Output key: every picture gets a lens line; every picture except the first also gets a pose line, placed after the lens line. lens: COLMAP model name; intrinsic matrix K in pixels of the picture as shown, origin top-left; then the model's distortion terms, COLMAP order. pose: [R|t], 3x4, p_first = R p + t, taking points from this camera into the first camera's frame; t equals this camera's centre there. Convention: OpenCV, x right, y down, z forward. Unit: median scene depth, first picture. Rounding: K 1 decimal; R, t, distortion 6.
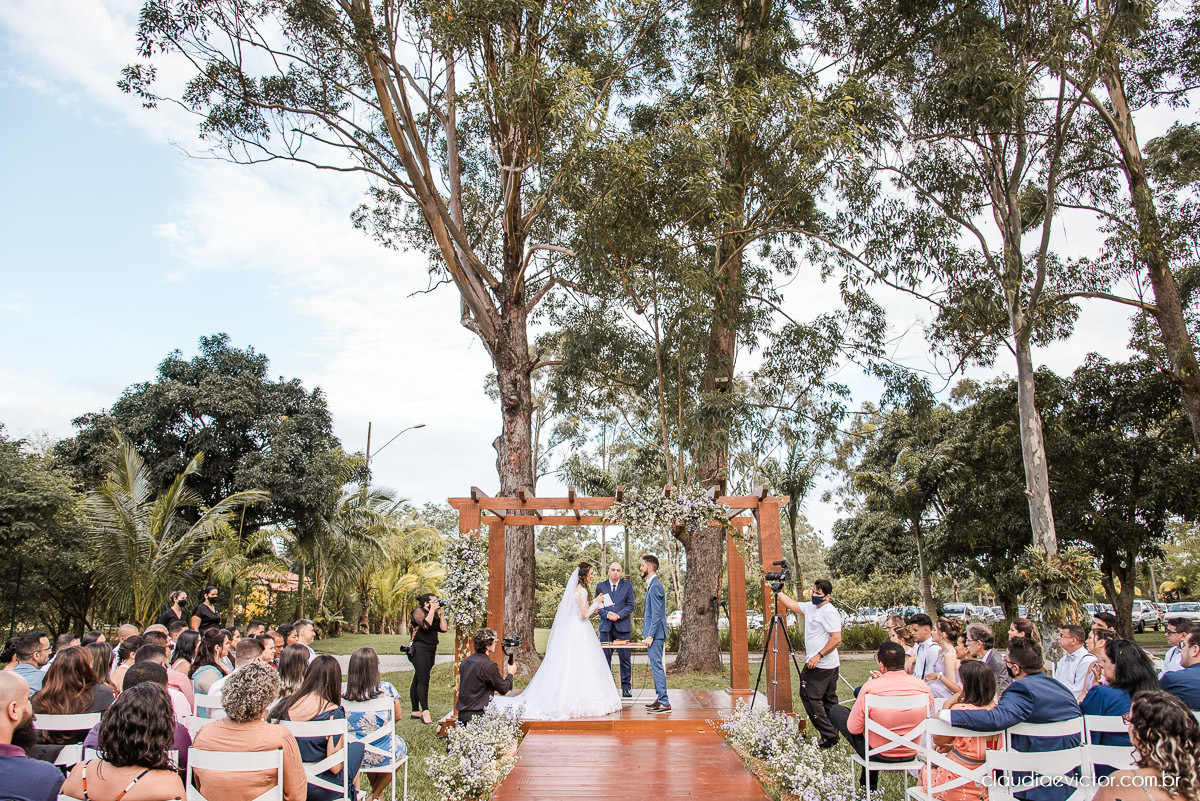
lens RADIAL K [[830.4, 0, 600.0], [0, 830.4, 400.5], [0, 0, 1]] dist [-0.038050, 0.000442]
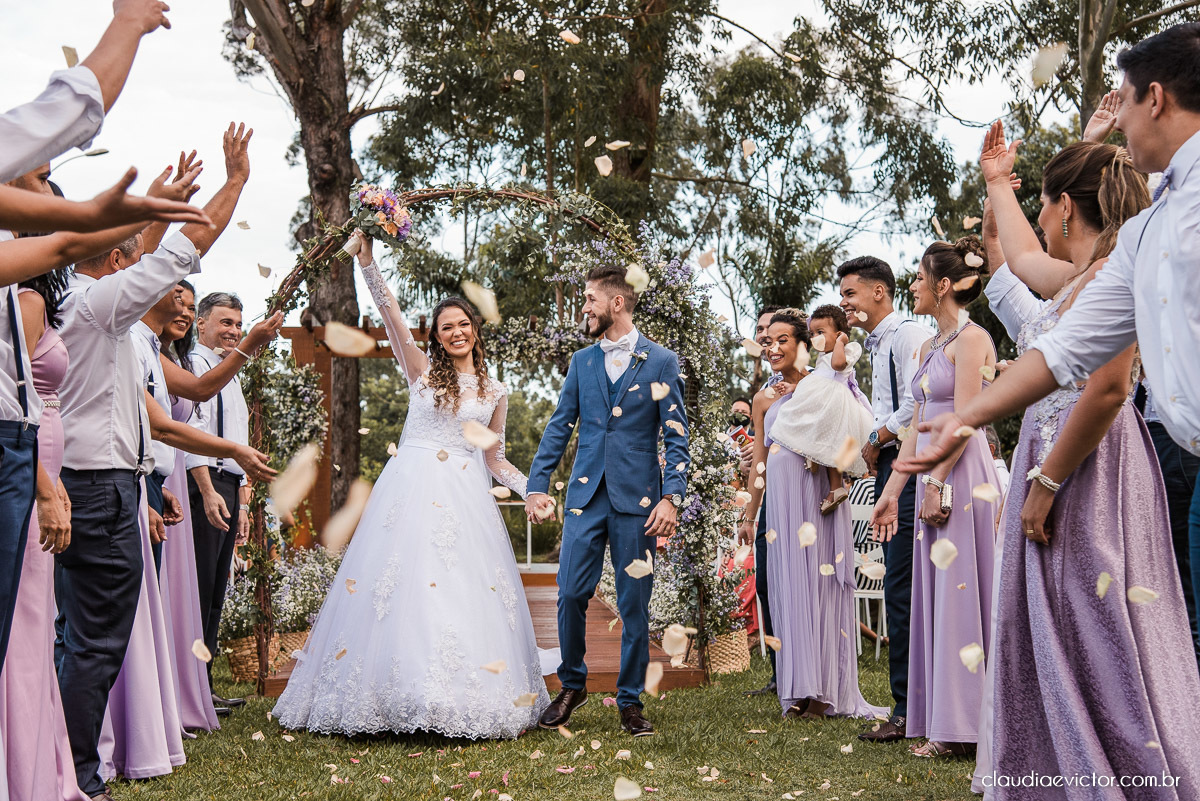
lens RADIAL K [[1906.4, 0, 600.0], [0, 1906.4, 400.5], [0, 0, 1]] dist [0.259011, -0.022092]
pose [[0.997114, 0.009243, 0.075350, 0.000378], [-0.022350, 0.984312, 0.175016, -0.096136], [-0.072551, -0.176195, 0.981678, -0.584187]]
